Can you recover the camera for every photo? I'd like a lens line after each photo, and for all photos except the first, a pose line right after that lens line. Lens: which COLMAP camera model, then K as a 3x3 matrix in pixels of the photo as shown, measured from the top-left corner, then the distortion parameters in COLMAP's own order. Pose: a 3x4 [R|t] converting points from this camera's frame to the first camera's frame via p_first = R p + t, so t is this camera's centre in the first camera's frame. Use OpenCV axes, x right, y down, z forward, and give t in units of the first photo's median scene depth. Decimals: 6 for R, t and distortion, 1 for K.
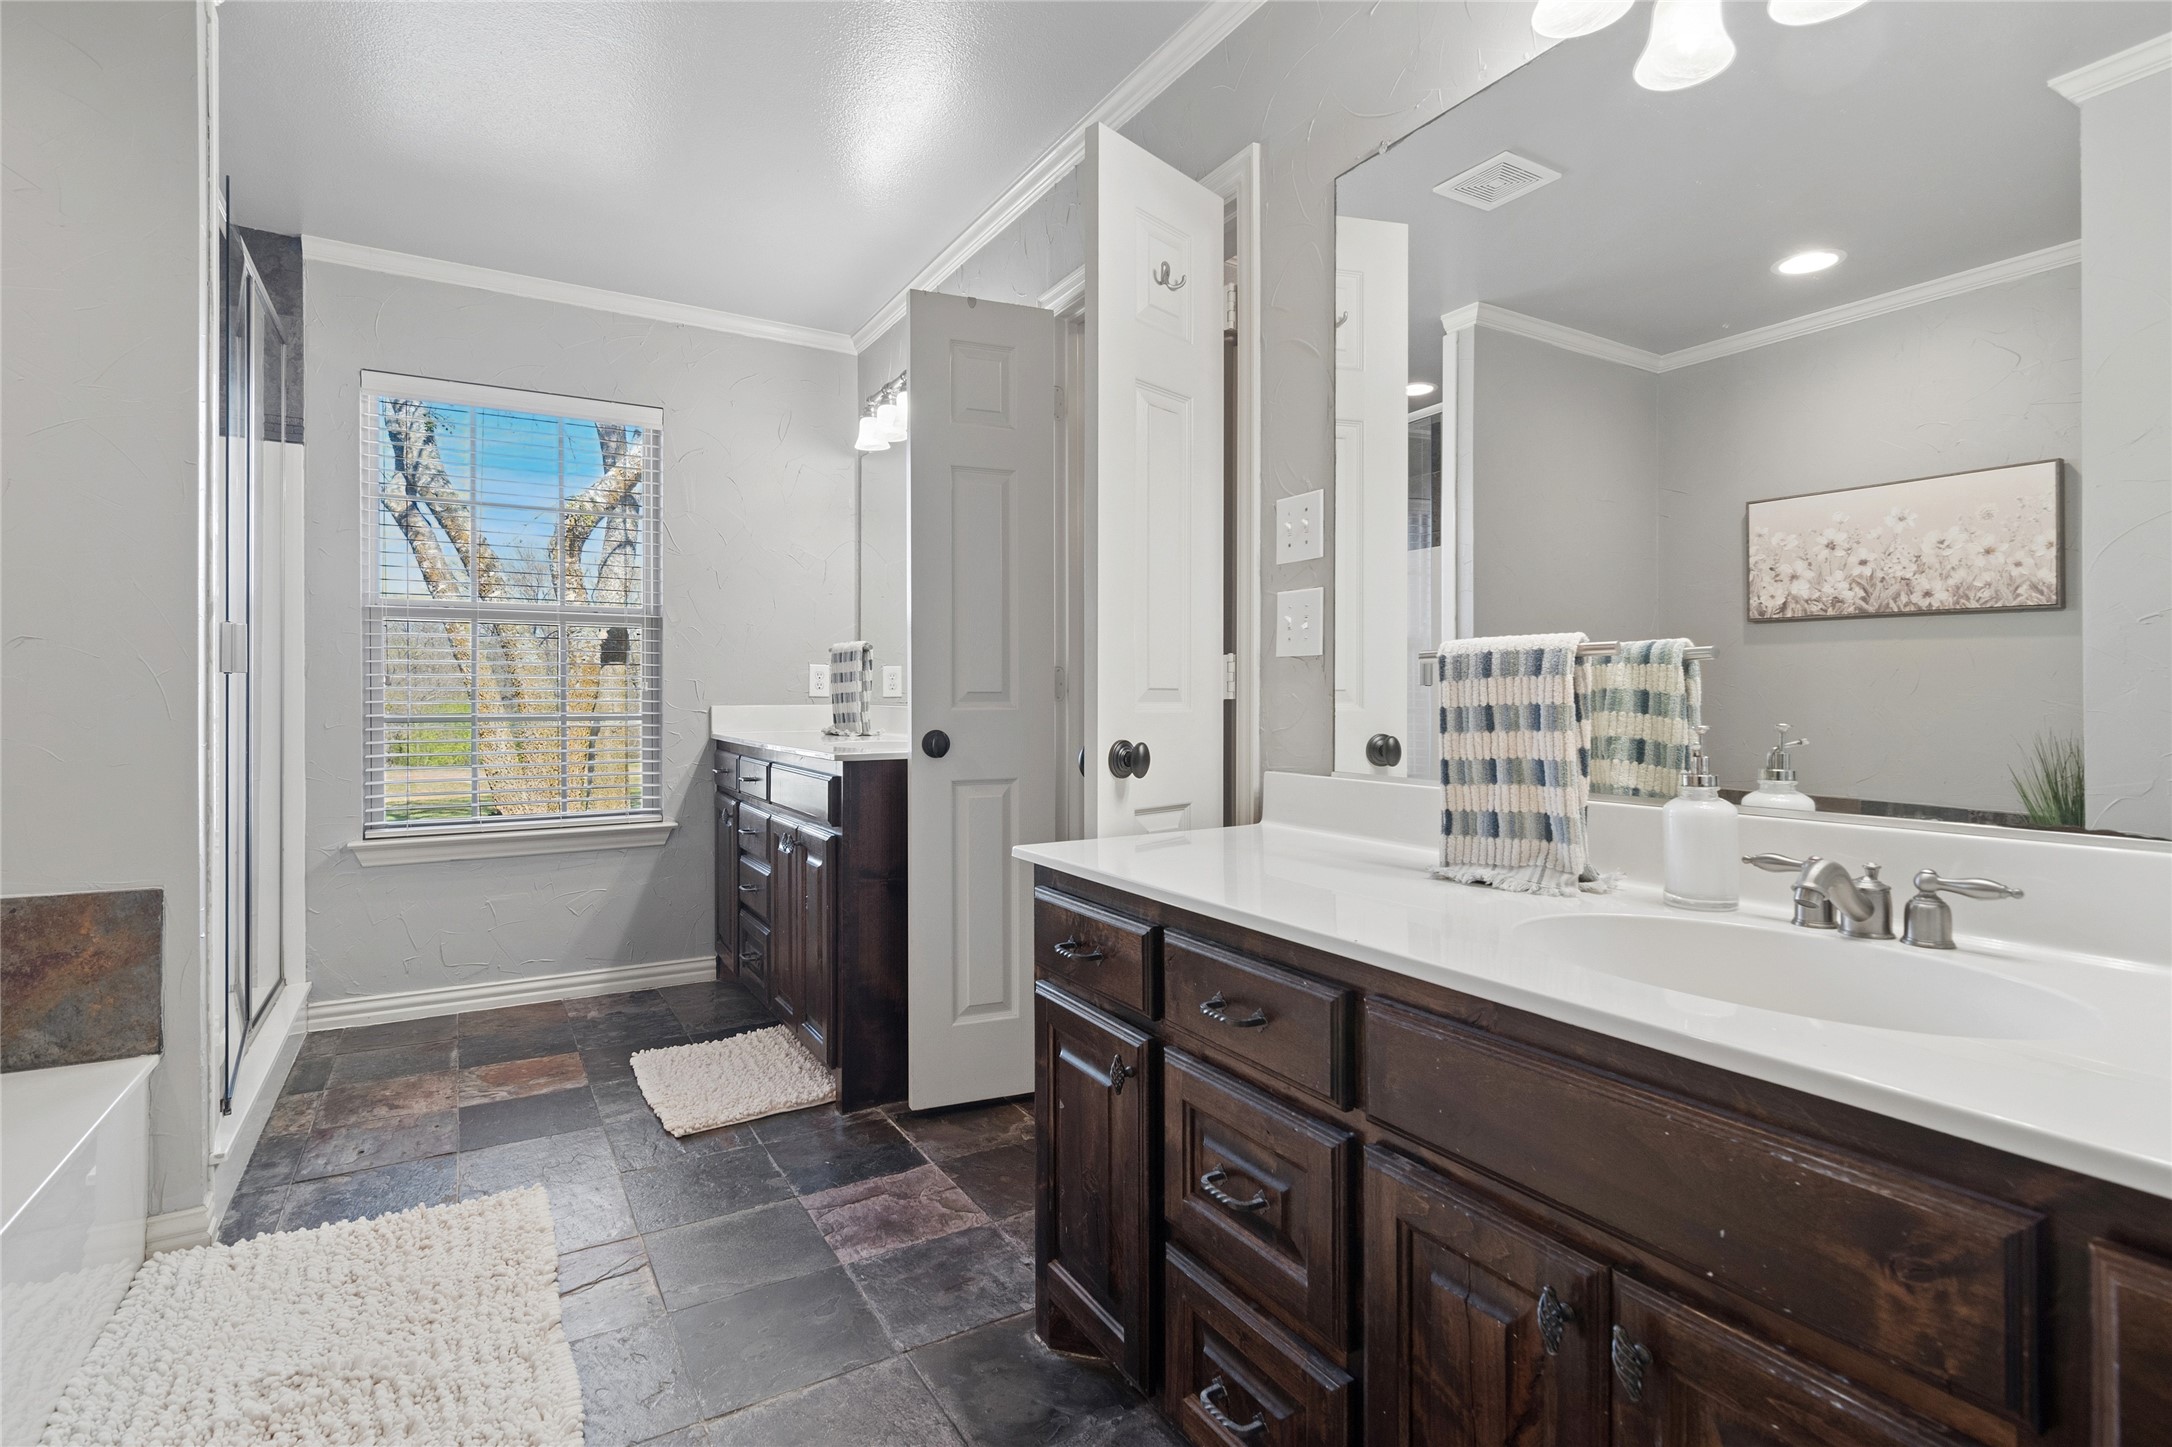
lens RADIAL K [[1049.4, 0, 1086.3], [0, 1049.4, 706.3], [0, 0, 1]] dist [-0.002435, 0.000371]
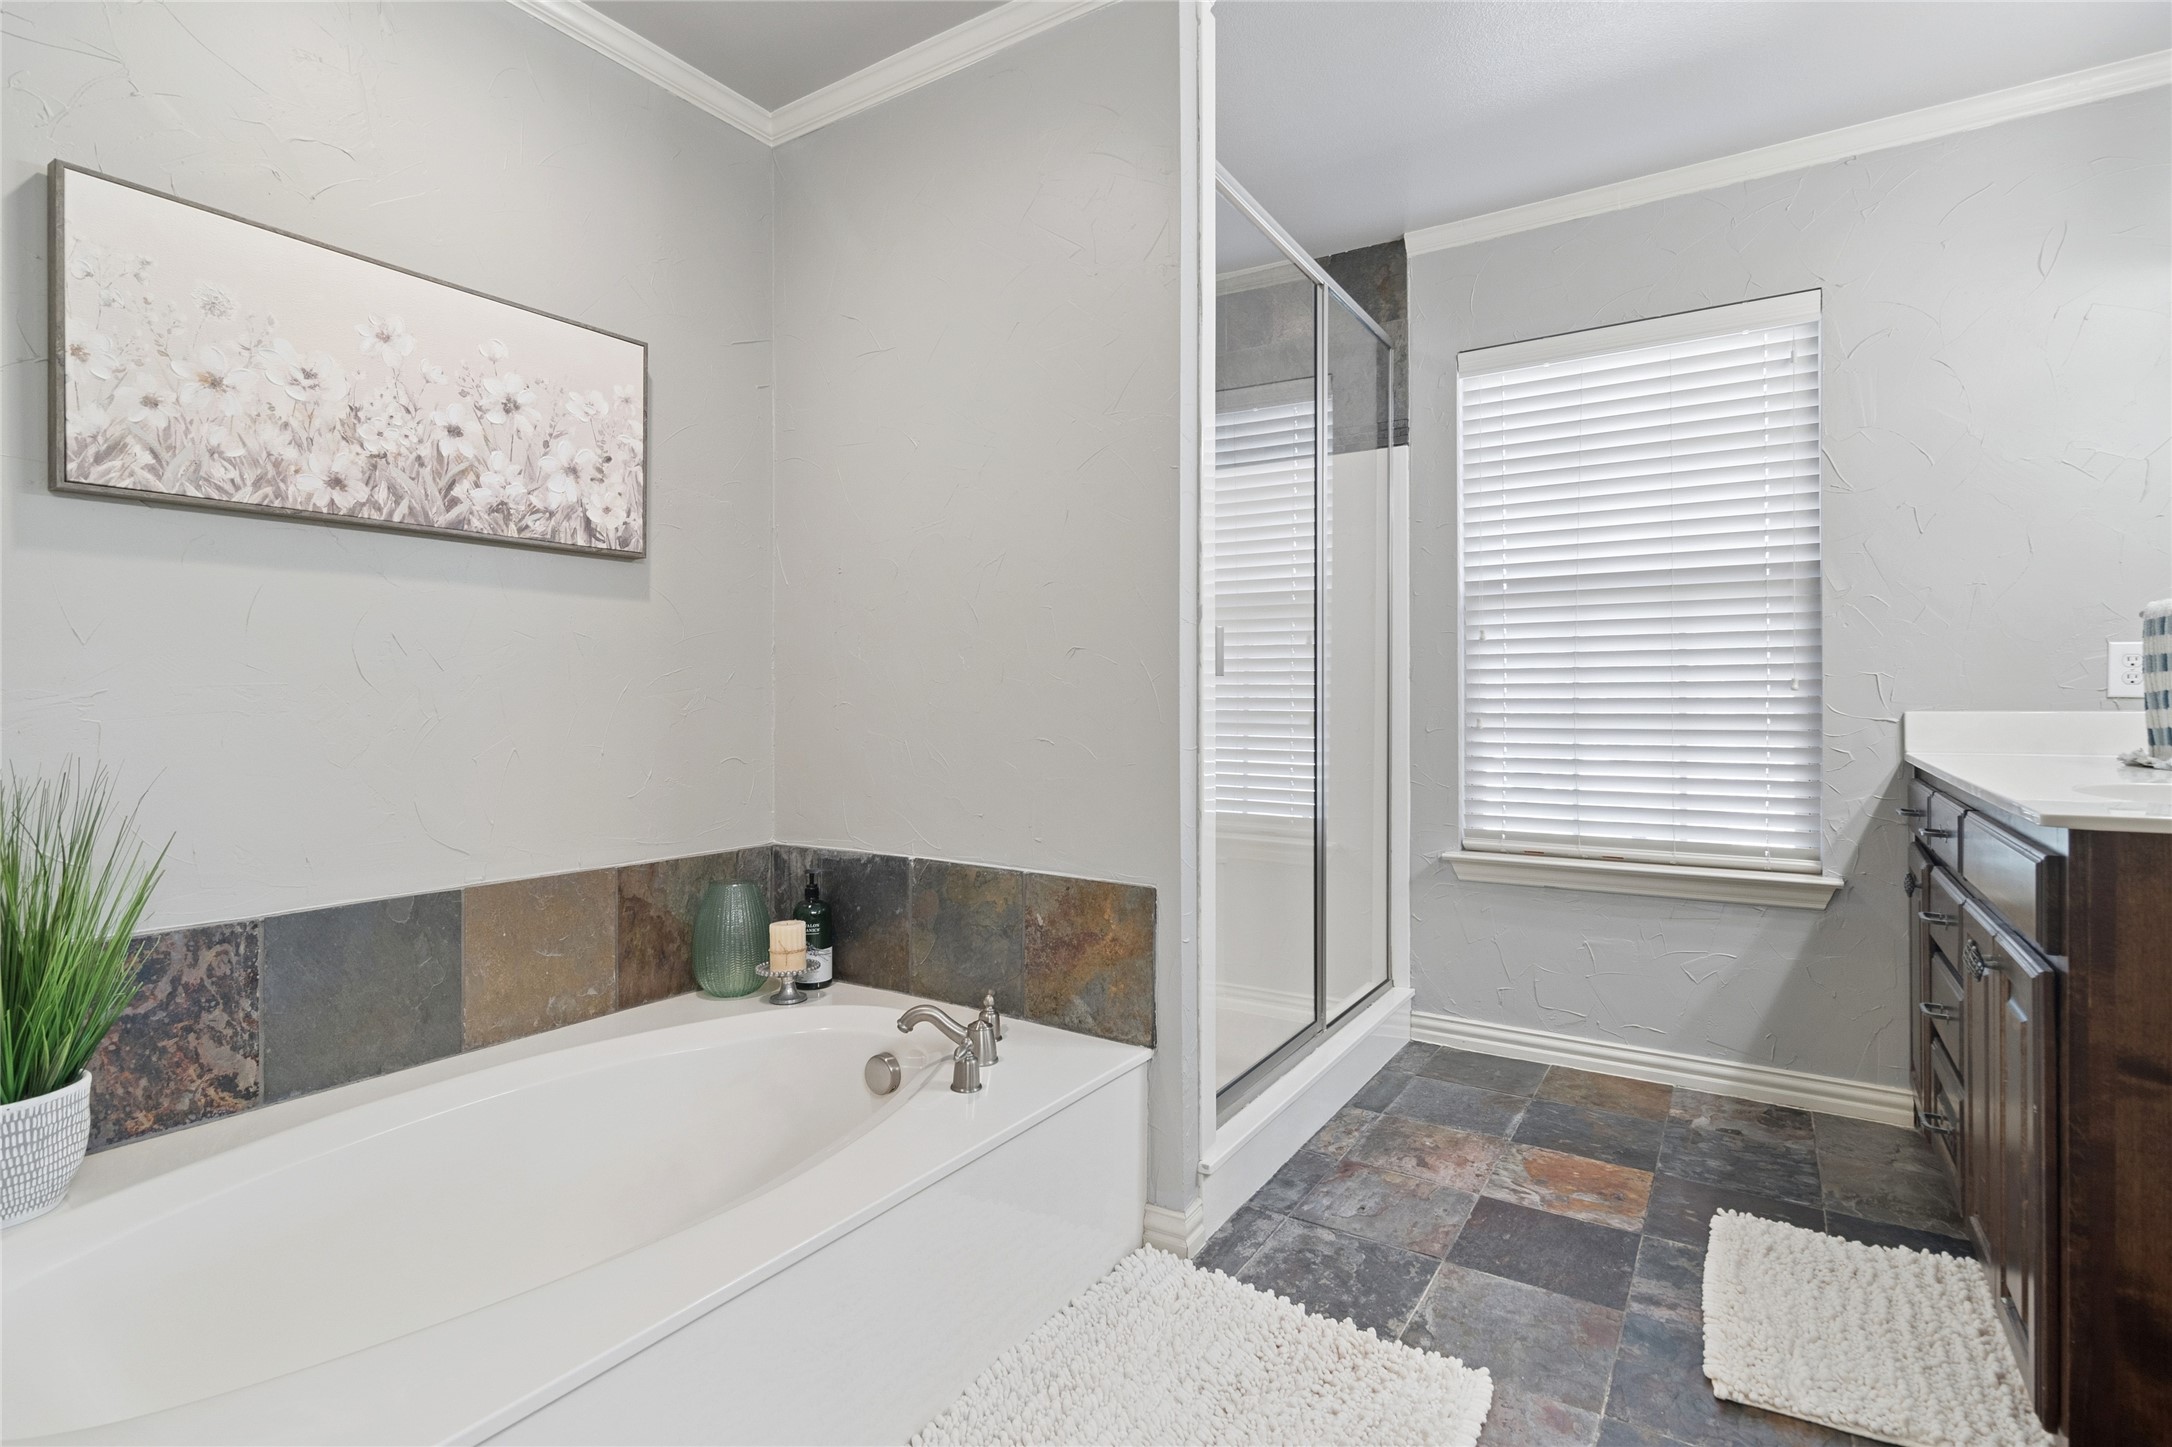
lens RADIAL K [[1049.4, 0, 1083.4], [0, 1049.4, 698.2], [0, 0, 1]] dist [-0.002435, 0.000371]
pose [[0.448407, -0.002779, -0.893825, 0.002713], [-0.005072, 0.999971, -0.005654, -0.003501], [0.893815, 0.007069, 0.448380, 0.324237]]
